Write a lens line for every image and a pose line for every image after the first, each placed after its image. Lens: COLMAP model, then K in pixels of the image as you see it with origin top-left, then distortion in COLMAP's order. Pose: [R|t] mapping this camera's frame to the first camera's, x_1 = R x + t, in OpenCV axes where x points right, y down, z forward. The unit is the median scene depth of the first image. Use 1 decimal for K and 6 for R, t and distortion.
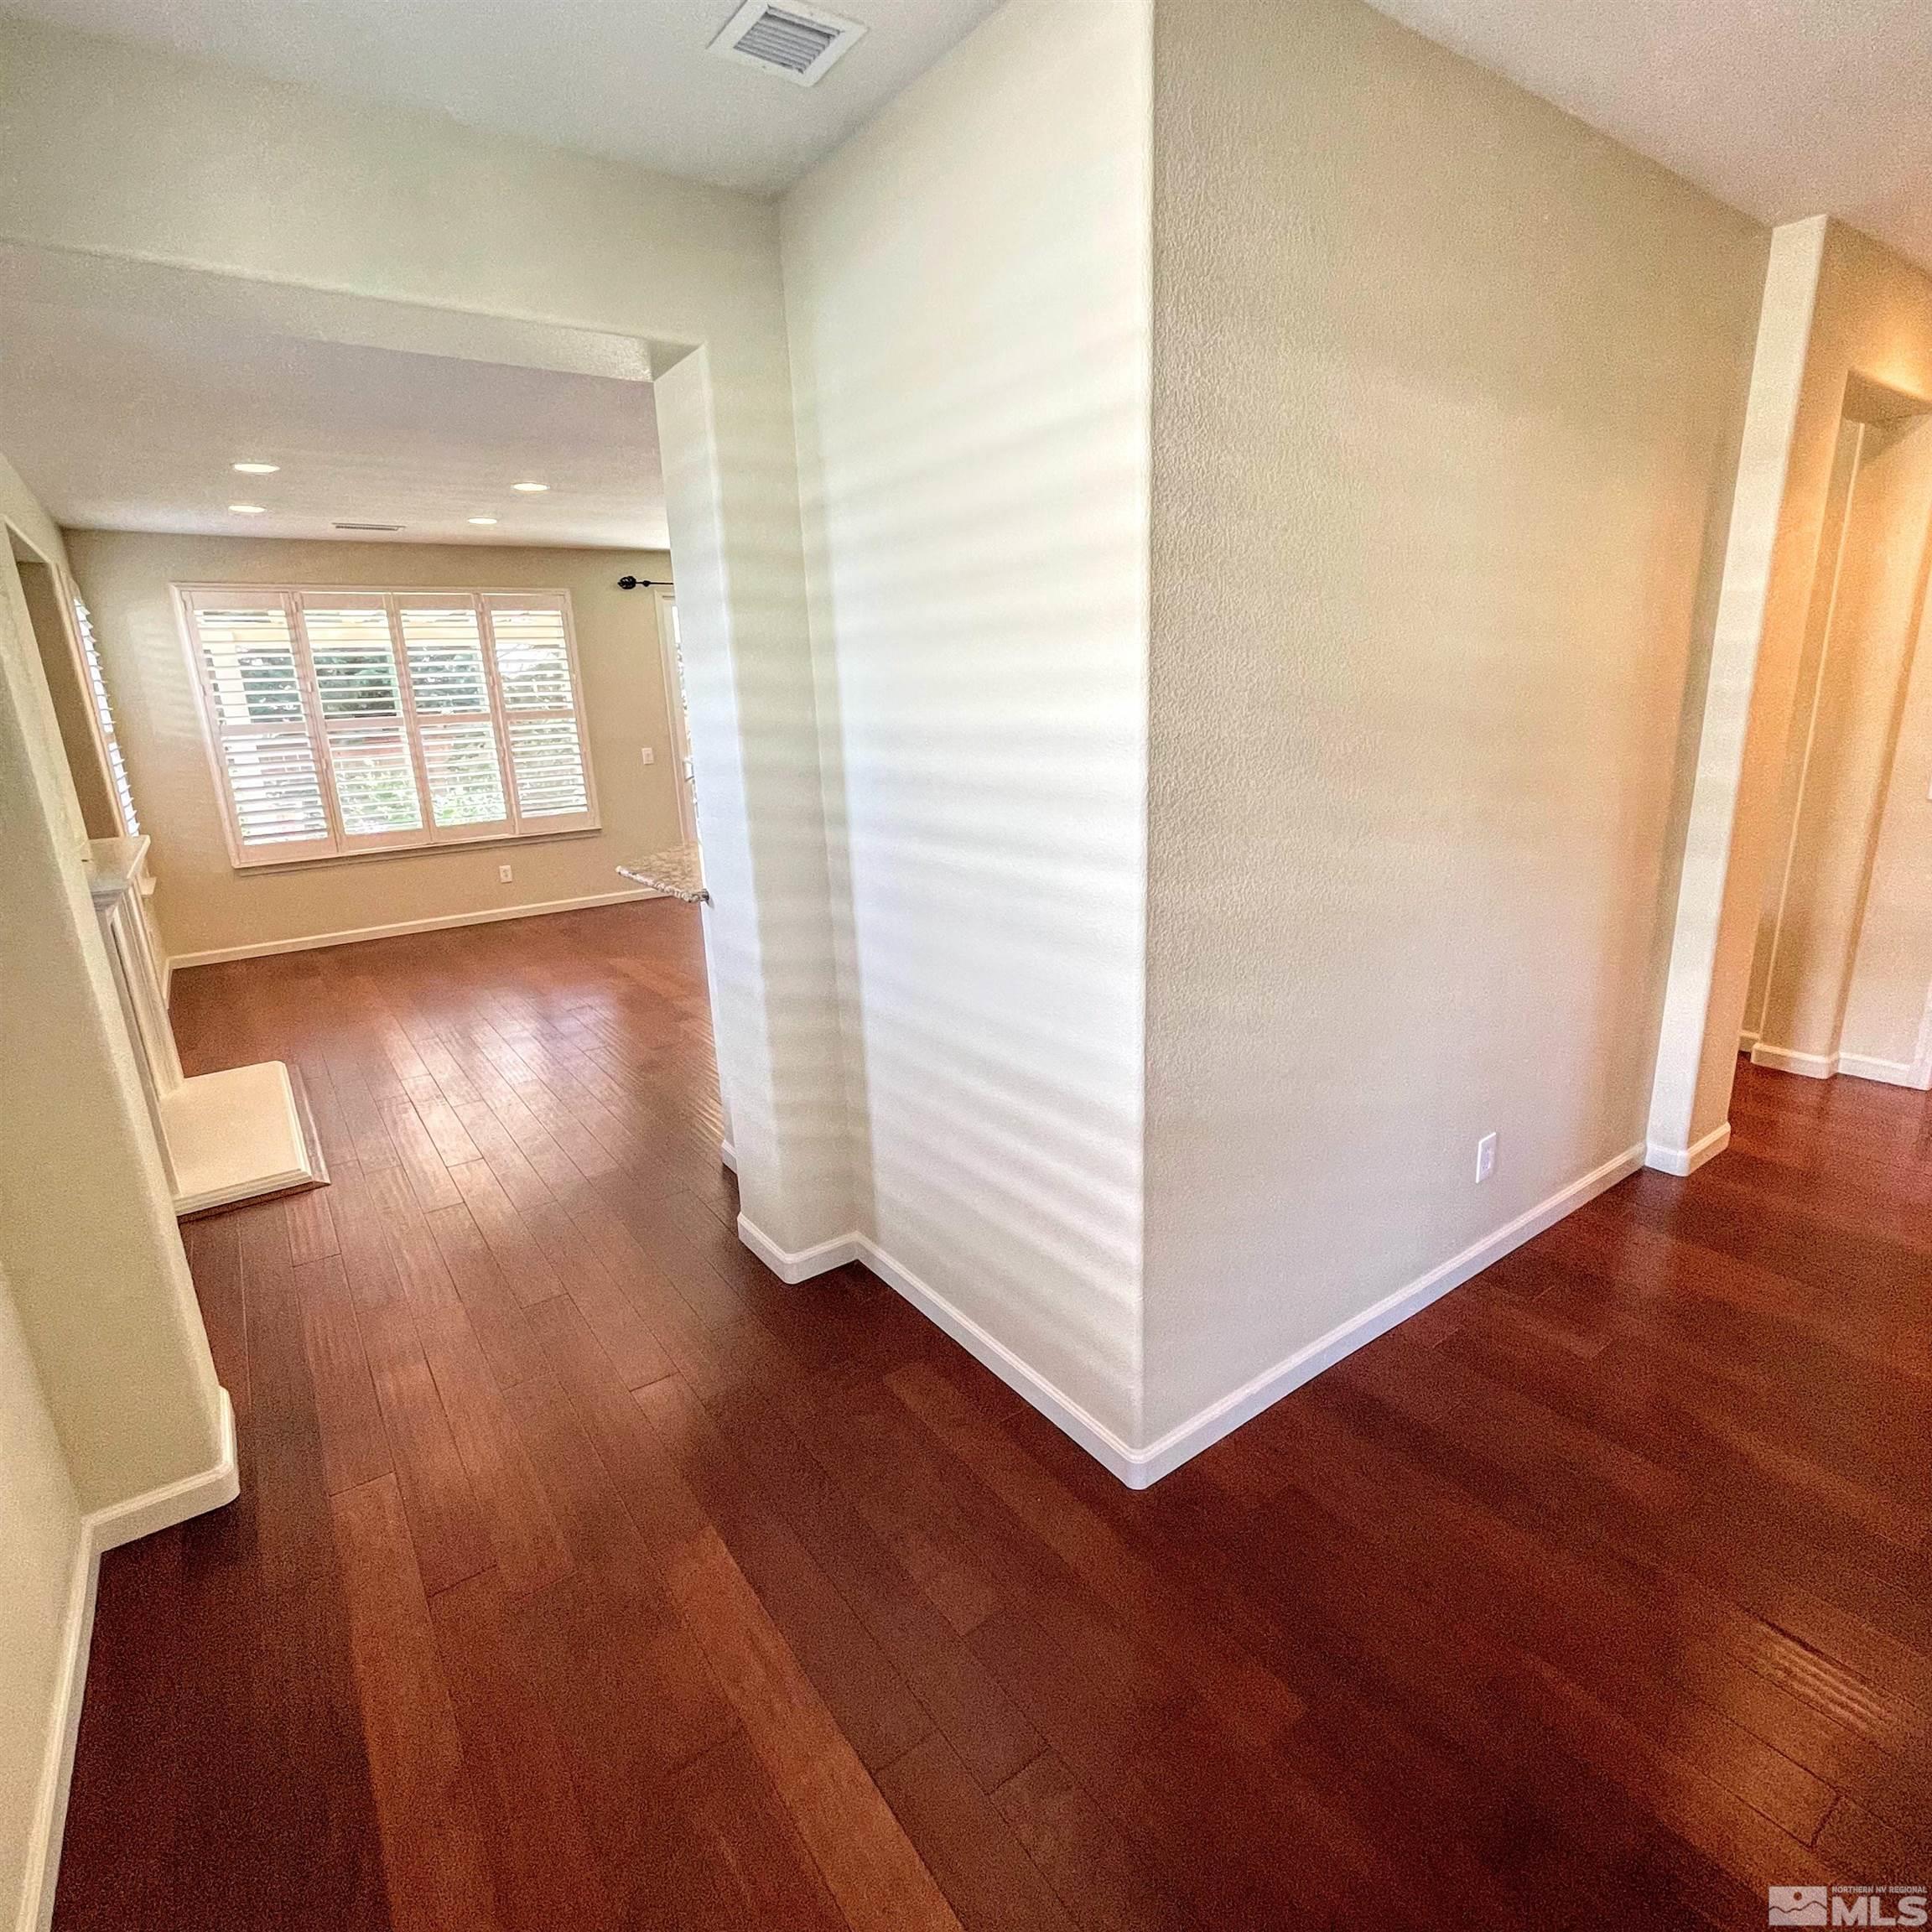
lens RADIAL K [[1021.9, 0, 955.8], [0, 1021.9, 960.5], [0, 0, 1]] dist [-0.018189, -0.000850]
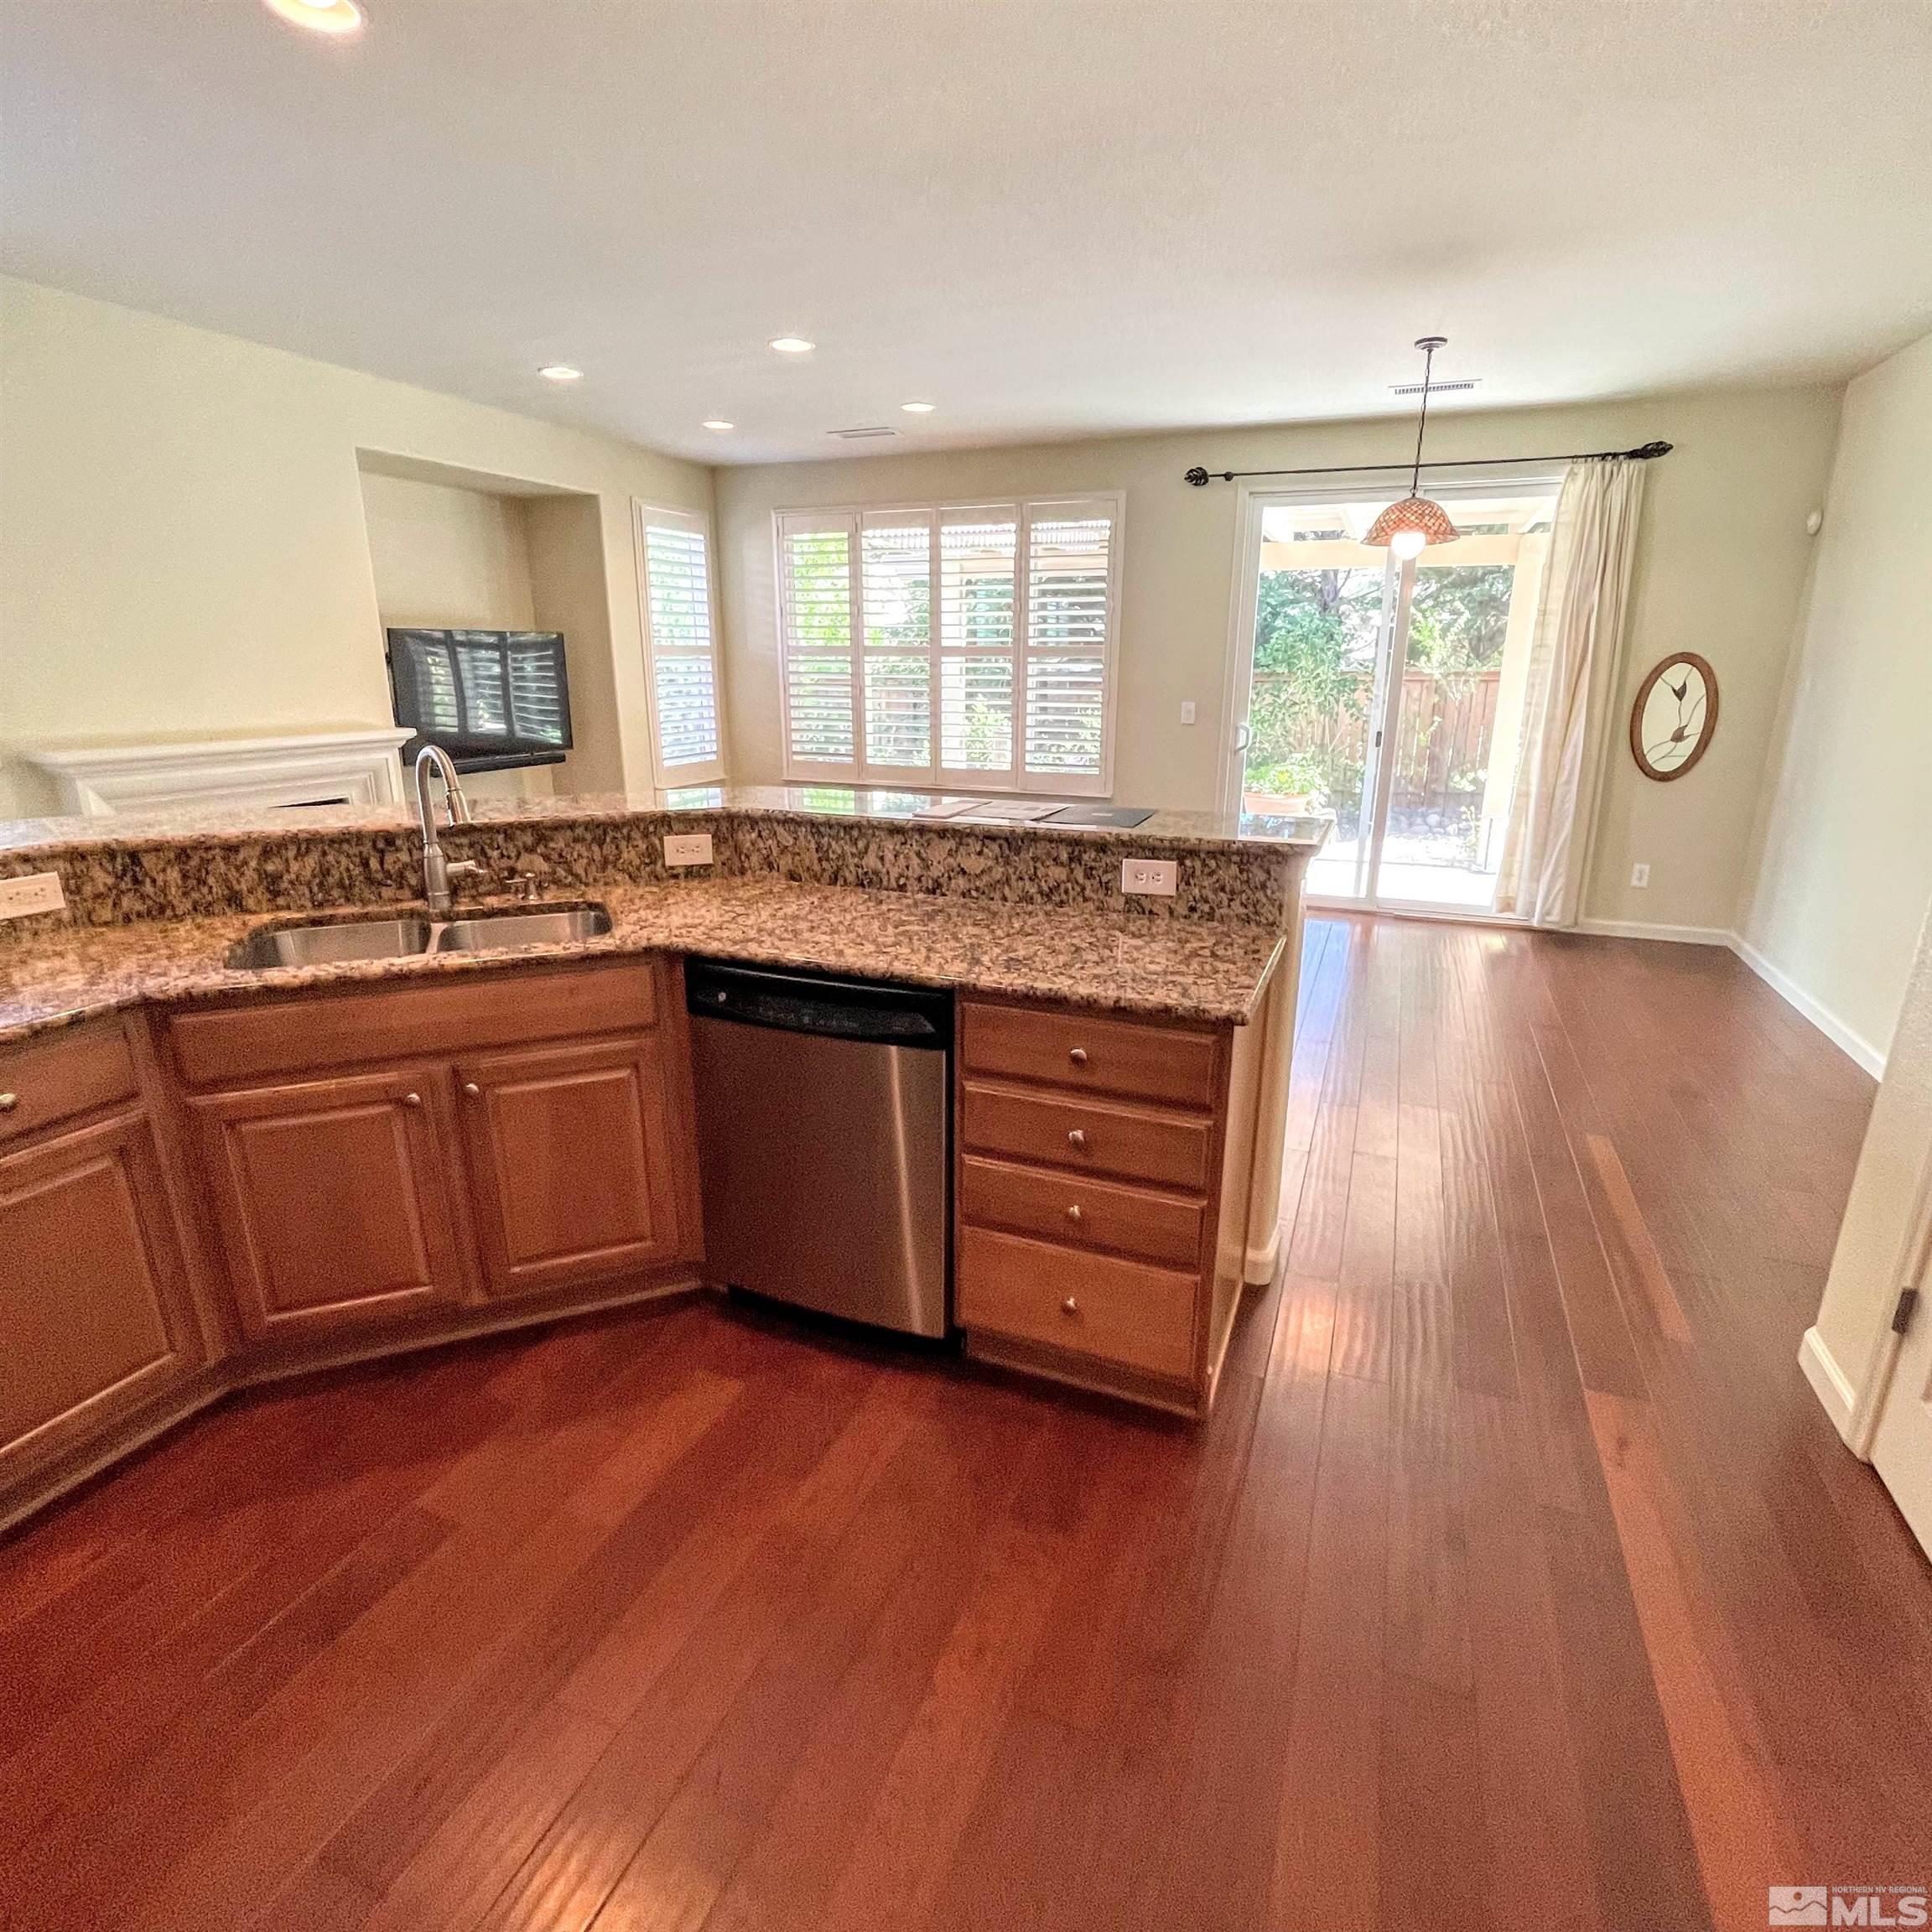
lens RADIAL K [[1043.1, 0, 967.7], [0, 1043.1, 954.8], [0, 0, 1]] dist [0.002192, -0.000300]
pose [[0.532477, 0.270824, -0.801949, 0.297286], [-0.244598, 0.956245, 0.160523, -0.122373], [0.810333, 0.110680, 0.575422, 0.475833]]
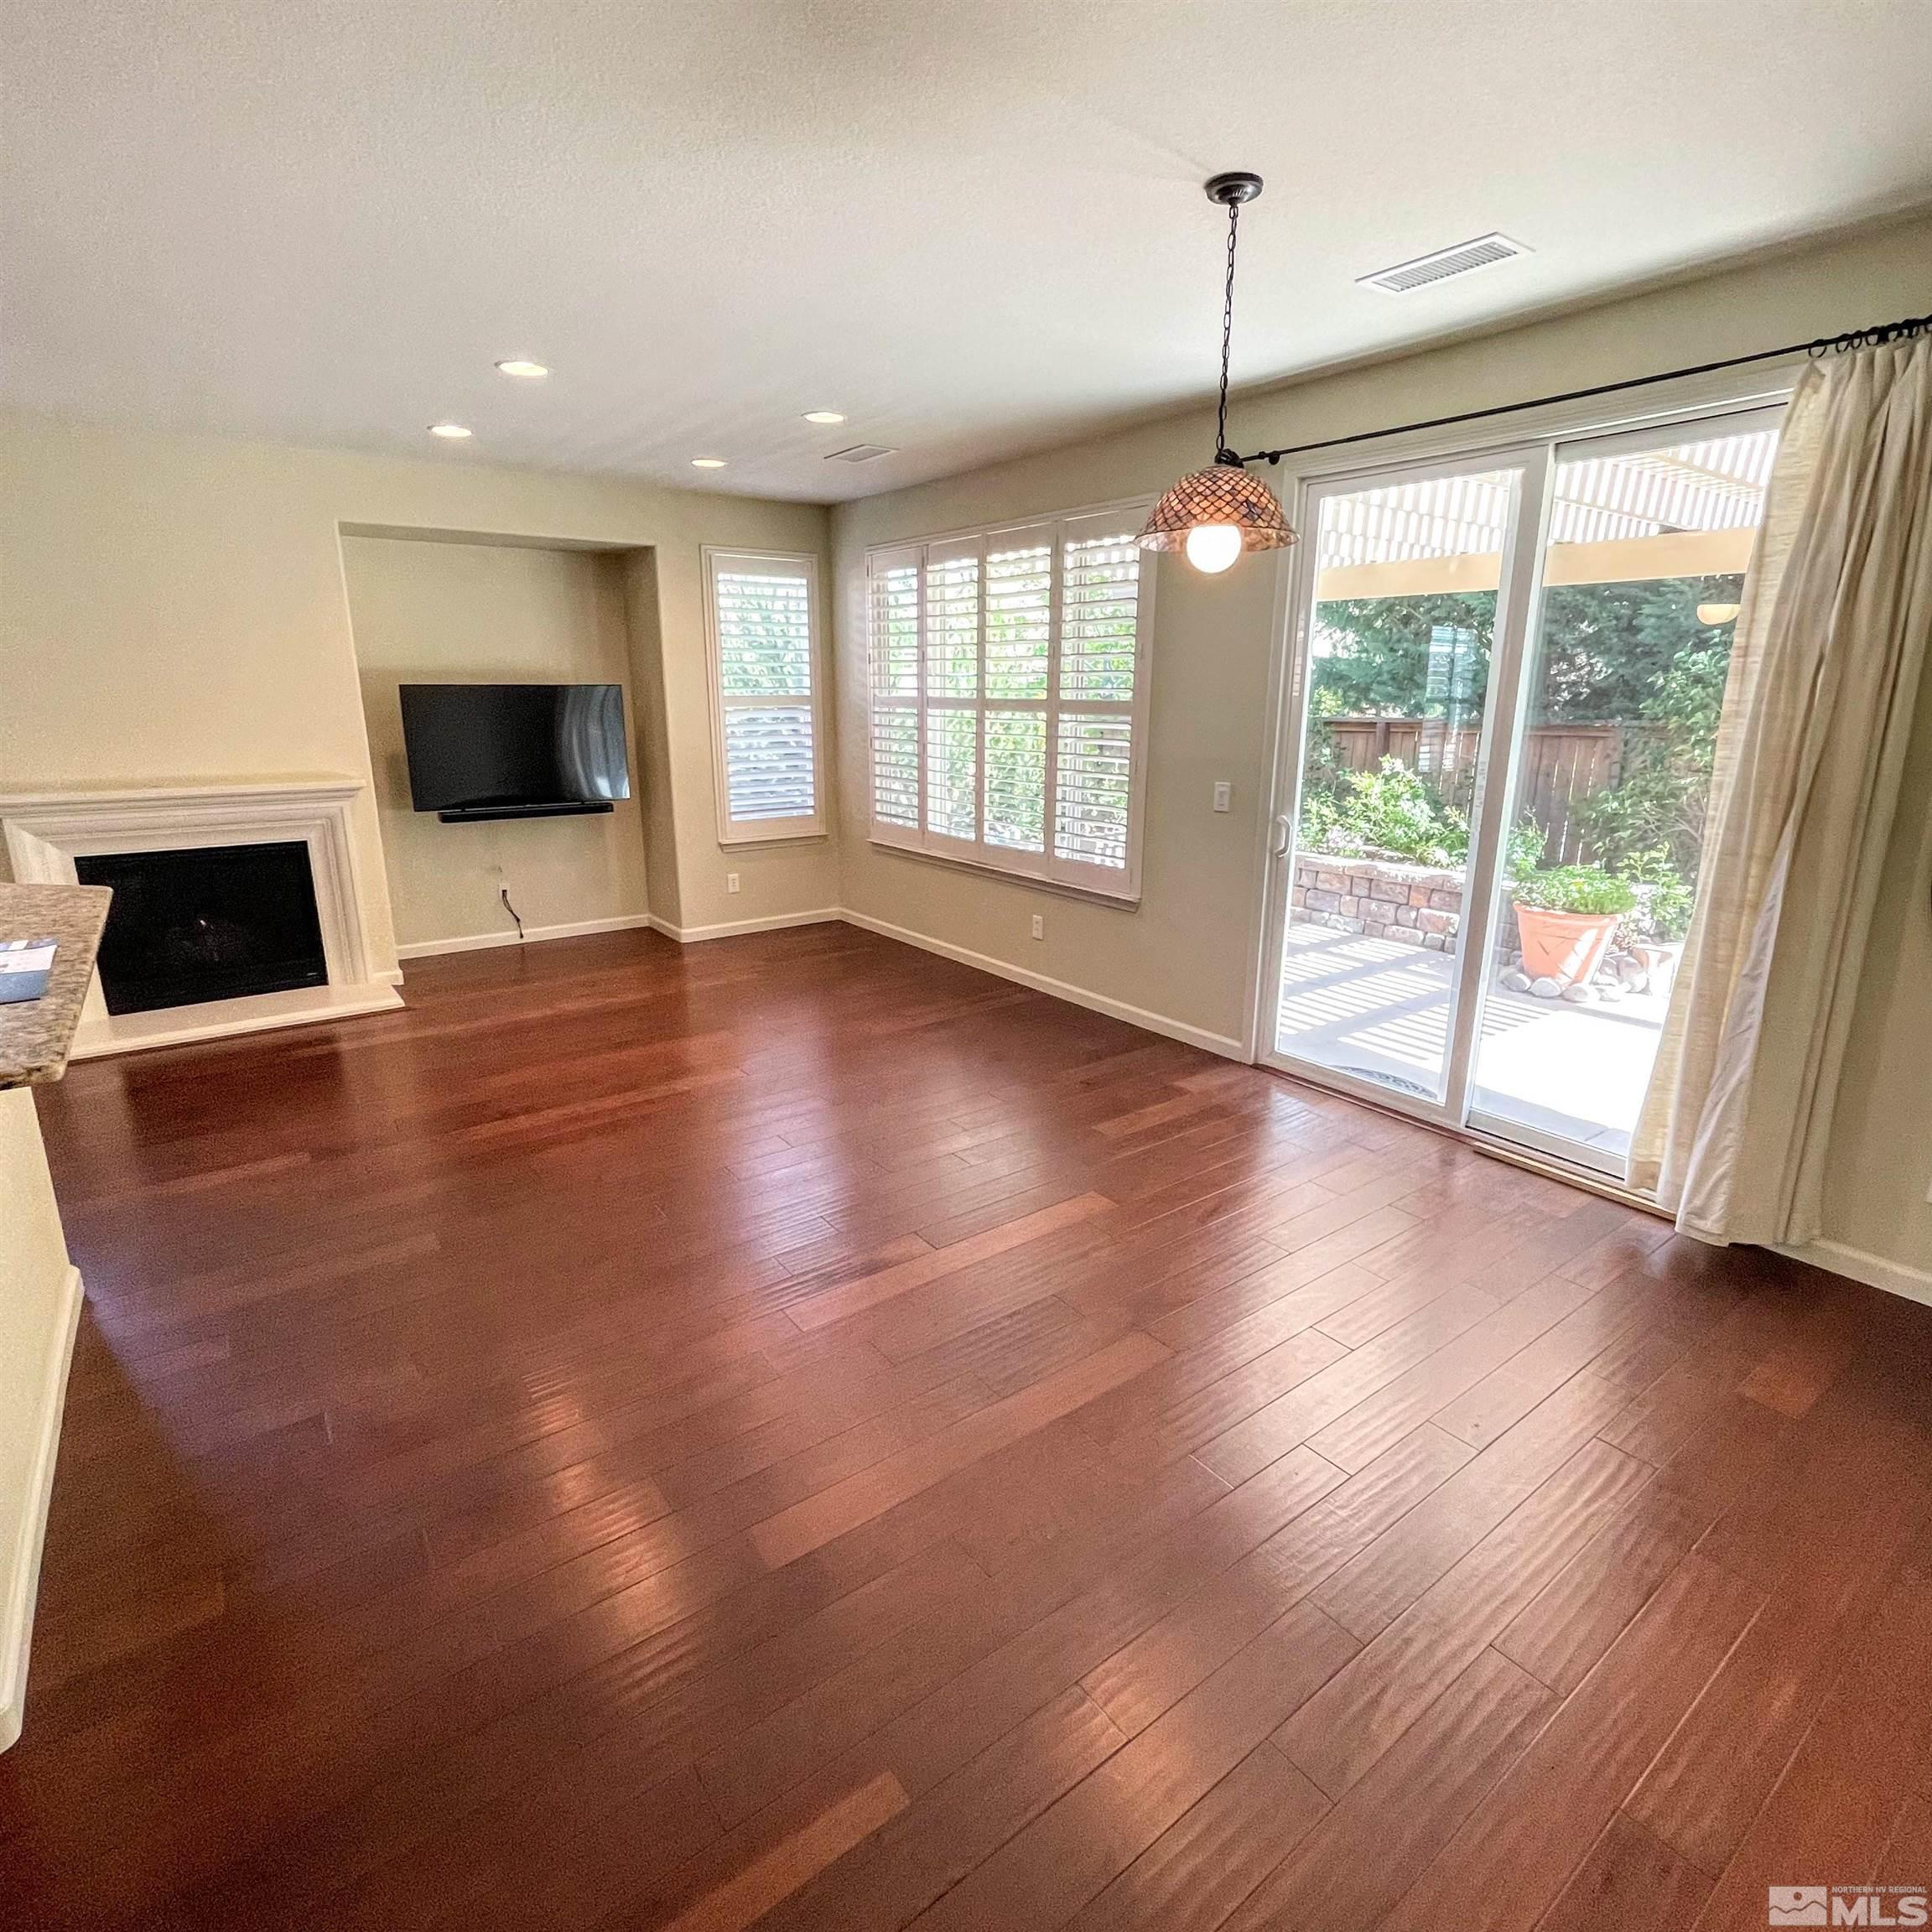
lens RADIAL K [[1043.1, 0, 967.7], [0, 1043.1, 954.8], [0, 0, 1]] dist [0.002192, -0.000300]
pose [[0.025561, 0.287245, -0.957516, 0.255653], [-0.265617, 0.925351, 0.270505, -0.253553], [0.963740, 0.247418, 0.099950, 0.898367]]
